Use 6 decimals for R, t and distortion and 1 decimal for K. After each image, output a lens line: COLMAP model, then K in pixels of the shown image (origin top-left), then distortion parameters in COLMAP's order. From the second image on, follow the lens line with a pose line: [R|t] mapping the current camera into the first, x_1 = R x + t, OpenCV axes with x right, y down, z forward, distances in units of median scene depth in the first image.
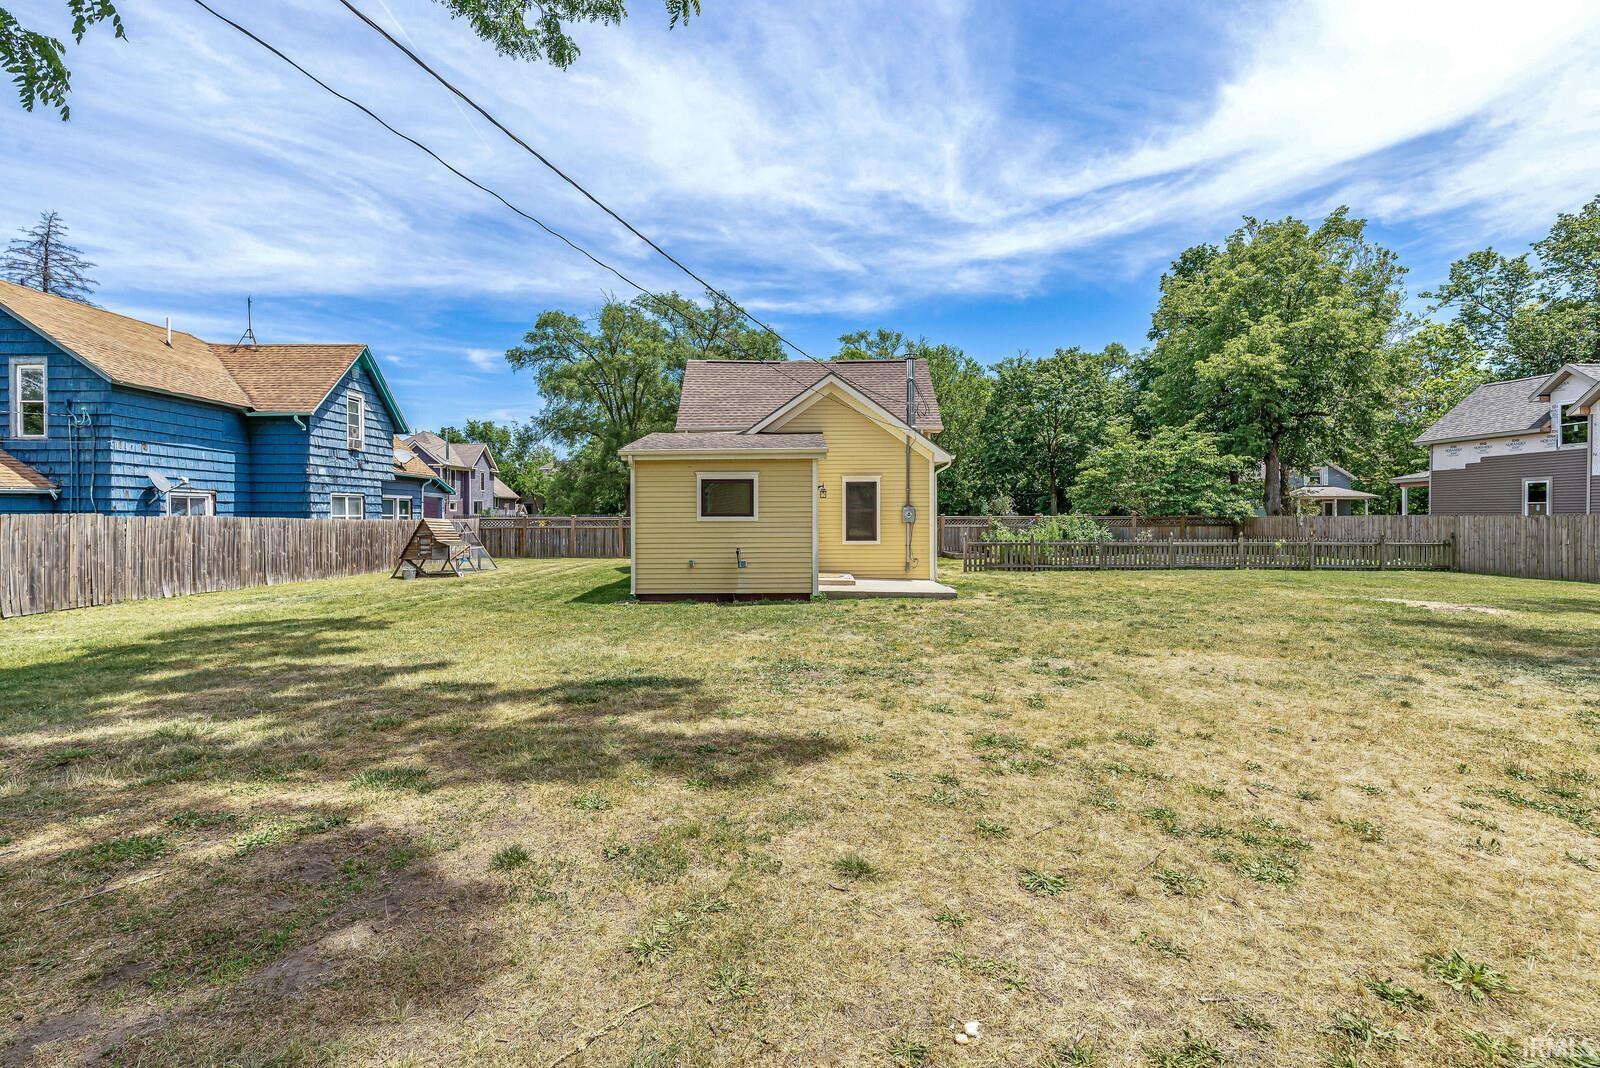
lens RADIAL K [[681.3, 0, 797.1], [0, 681.3, 523.0], [0, 0, 1]] dist [-0.000661, 0.000027]
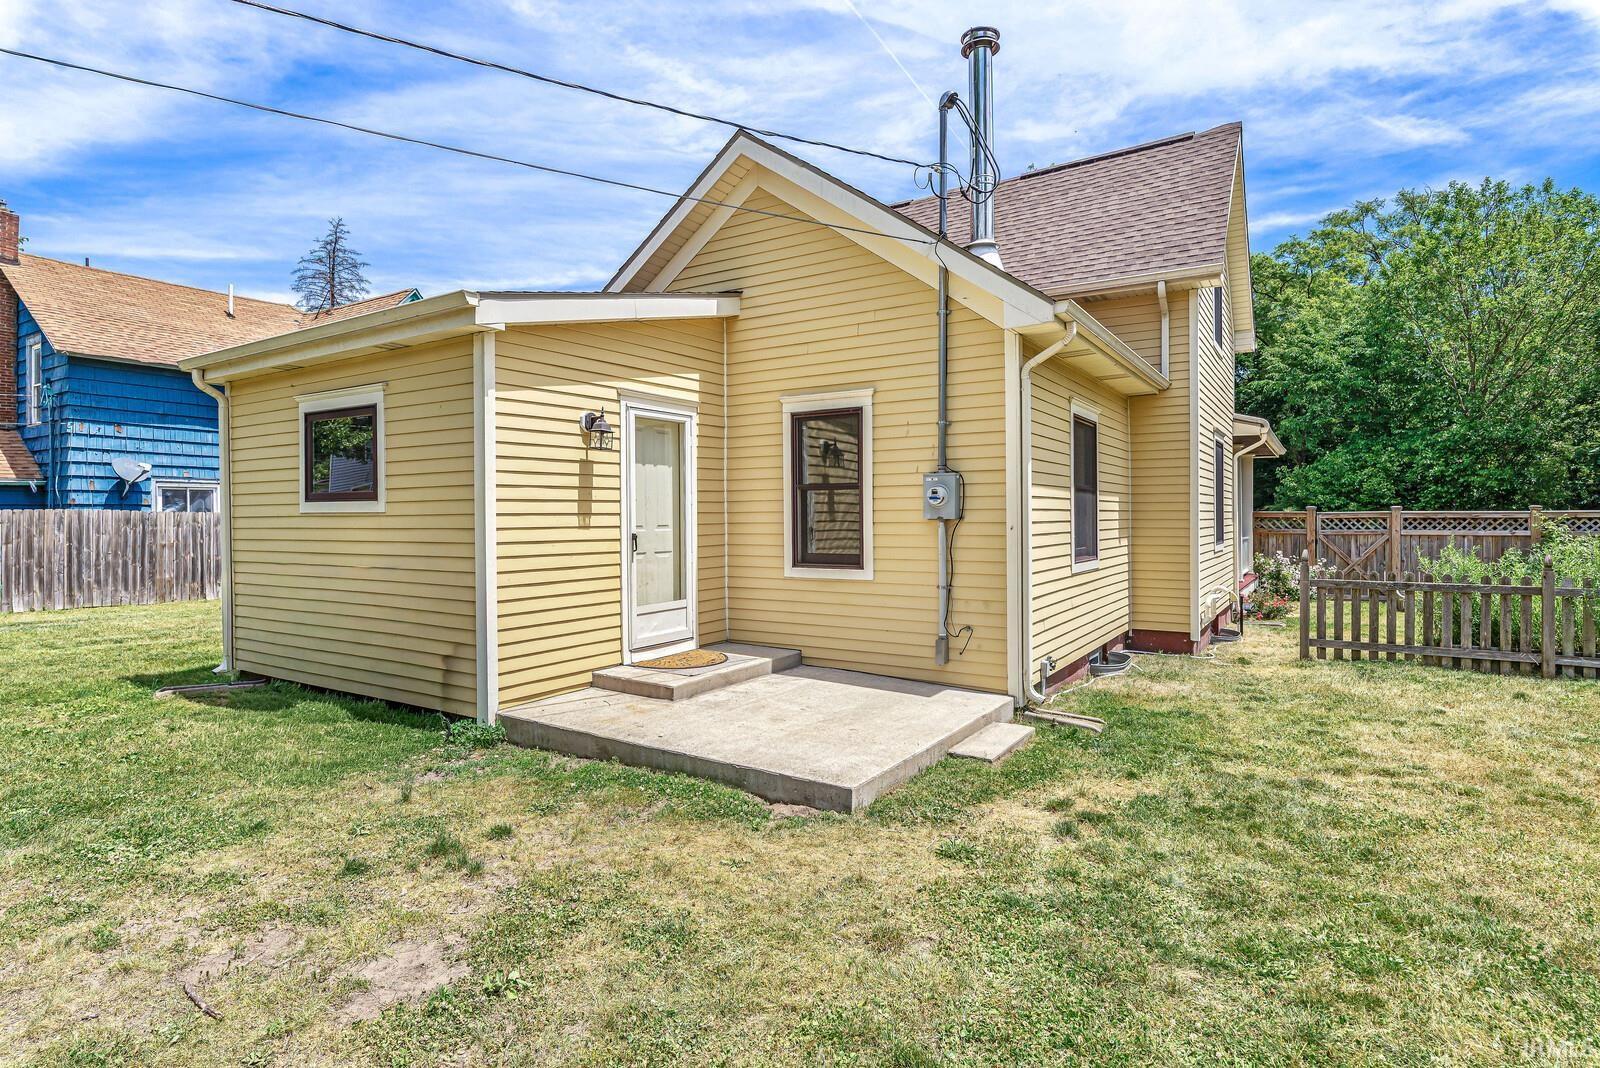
lens RADIAL K [[828.3, 0, 800.0], [0, 828.3, 534.0], [0, 0, 1]] dist [0.000578, 0.000190]
pose [[0.841728, 0.011088, -0.539788, 0.298116], [-0.005774, 0.999917, 0.011536, 0.001807], [0.539871, -0.006594, 0.841722, 0.558351]]
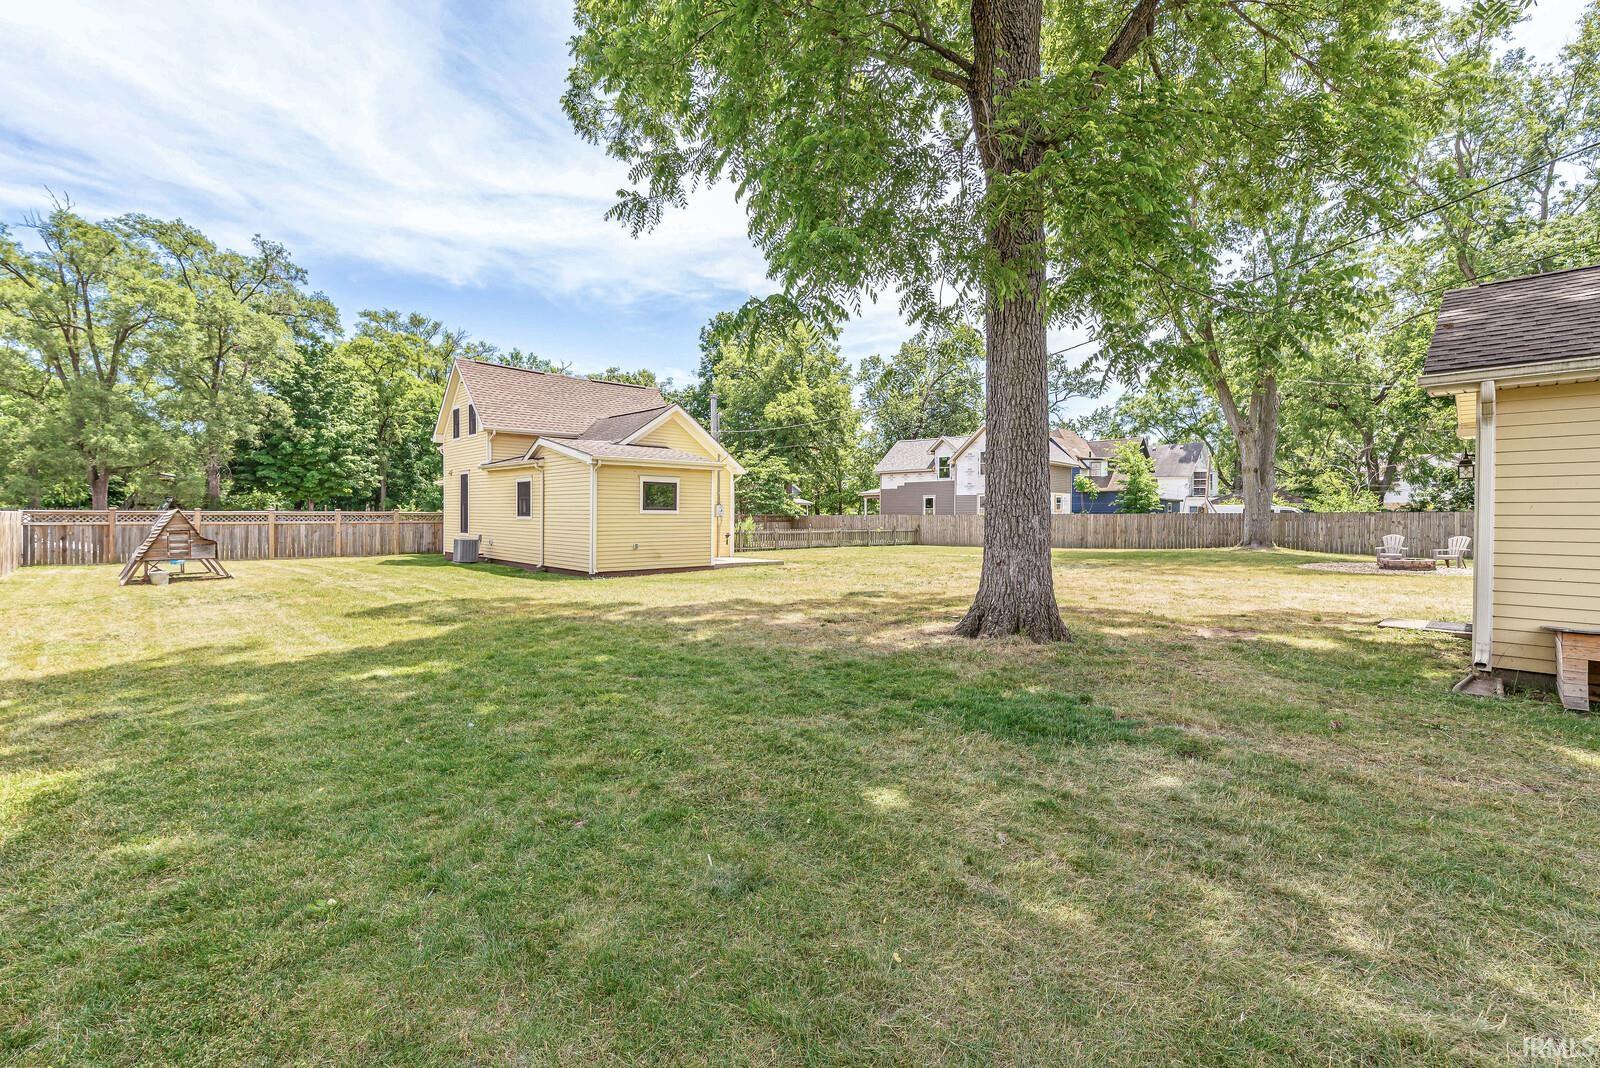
lens RADIAL K [[681.3, 0, 797.1], [0, 681.3, 523.0], [0, 0, 1]] dist [-0.000661, 0.000027]
pose [[0.715868, -0.002124, 0.698232, -0.645924], [0.003006, 0.999995, -0.000040, 0.013258], [-0.698229, 0.002127, 0.715871, -0.117244]]
